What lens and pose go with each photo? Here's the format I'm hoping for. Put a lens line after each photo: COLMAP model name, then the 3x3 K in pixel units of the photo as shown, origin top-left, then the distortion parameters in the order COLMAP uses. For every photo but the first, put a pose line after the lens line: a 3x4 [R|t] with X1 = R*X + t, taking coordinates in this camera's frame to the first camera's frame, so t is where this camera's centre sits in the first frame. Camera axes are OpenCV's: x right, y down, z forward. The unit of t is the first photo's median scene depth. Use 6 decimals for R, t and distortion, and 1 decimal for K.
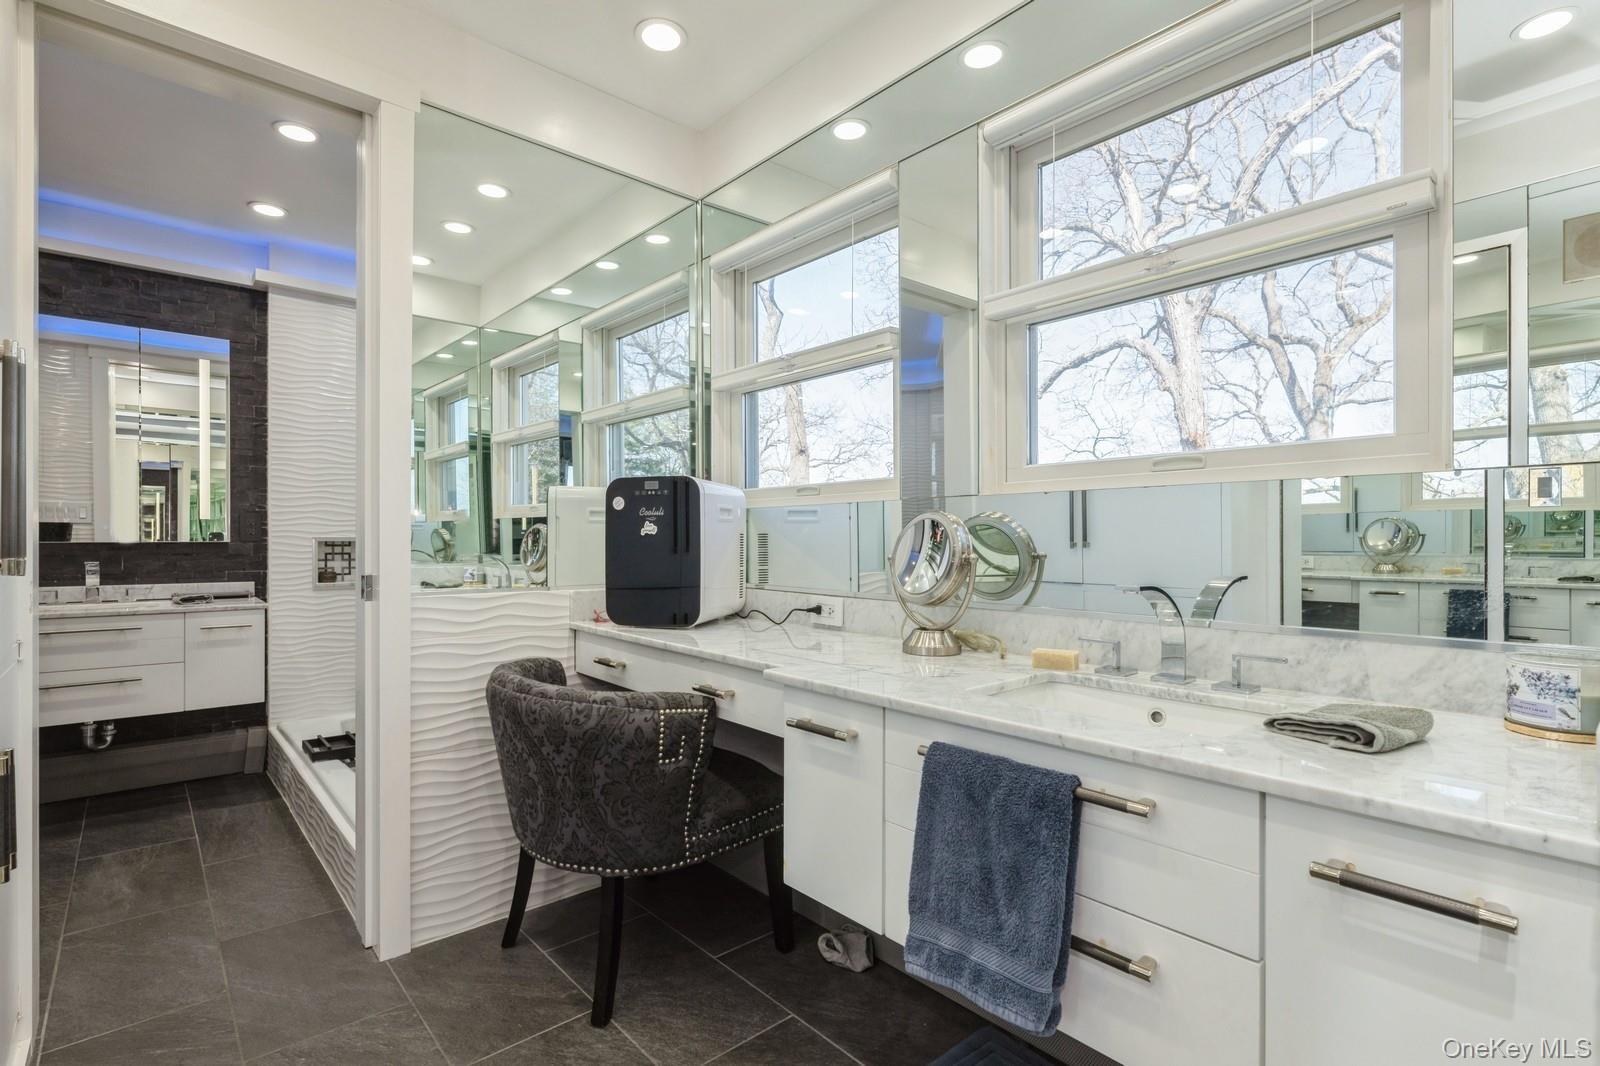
lens RADIAL K [[749.9, 0, 801.1], [0, 749.9, 541.3], [0, 0, 1]] dist [-0.000487, 0.000084]
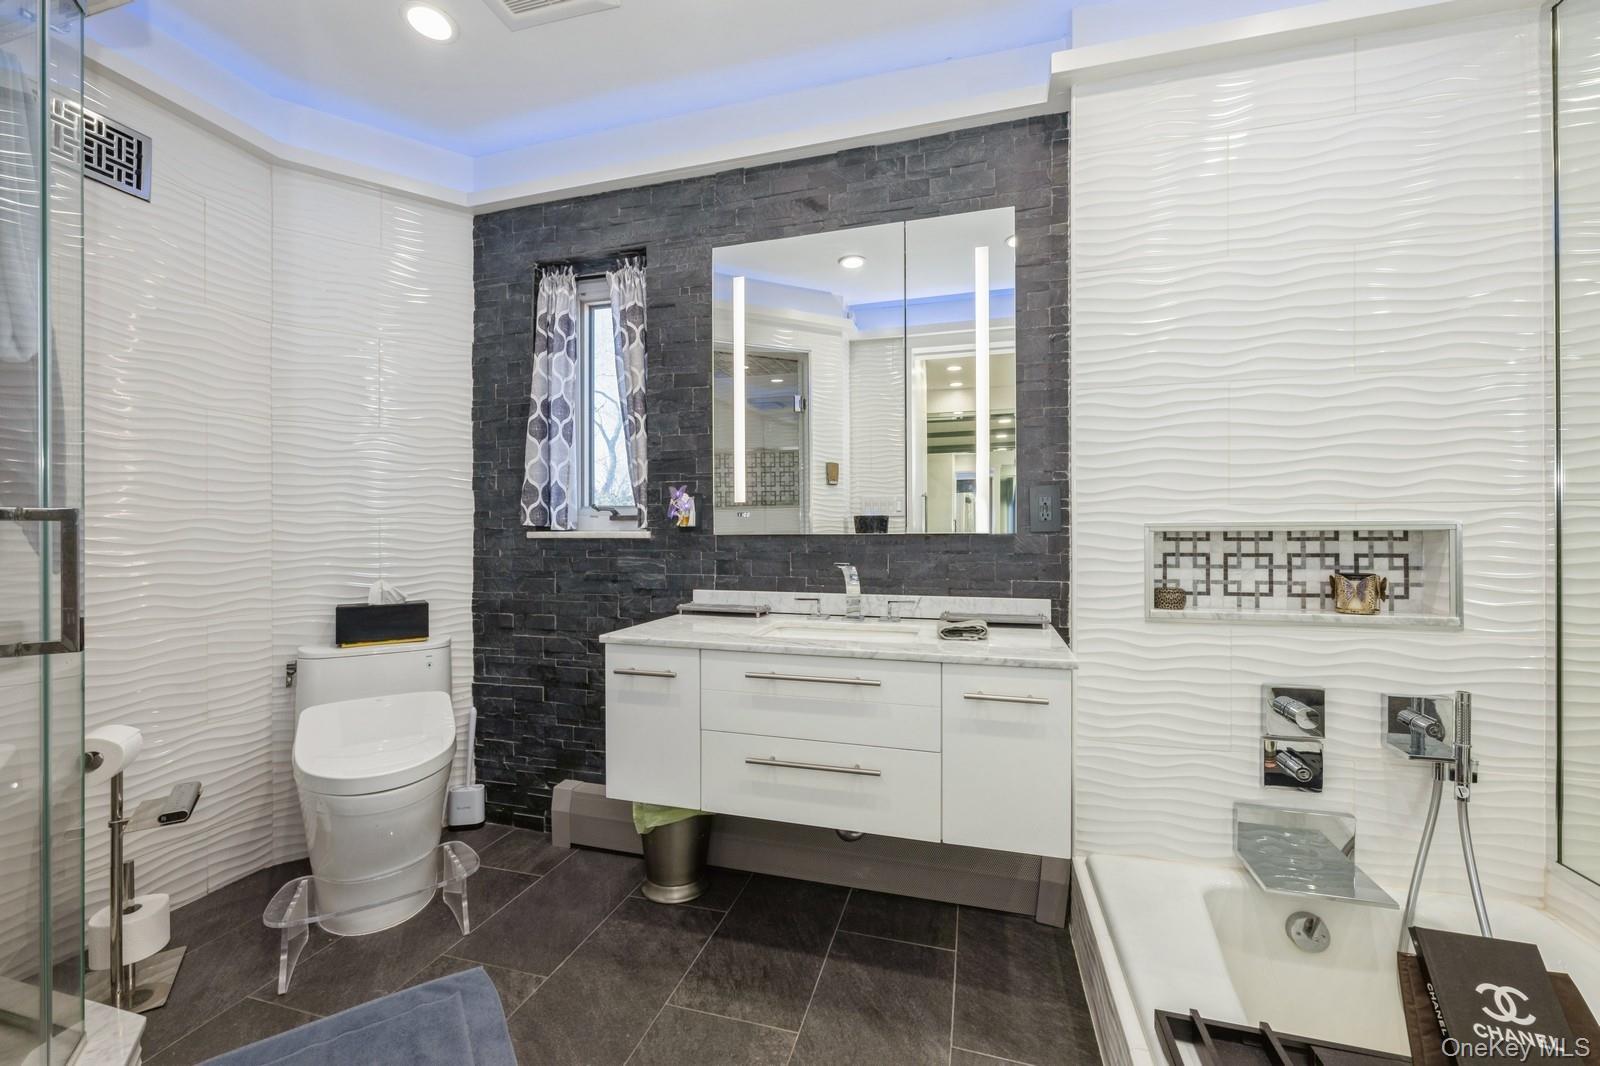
lens RADIAL K [[637.8, 0, 799.5], [0, 637.8, 534.7], [0, 0, 1]] dist [-0.000587, 0.000410]
pose [[0.540987, -0.001678, -0.841029, -0.410949], [0.003010, 0.999995, -0.000059, 0.001526], [0.841025, -0.002500, 0.540990, 0.558112]]
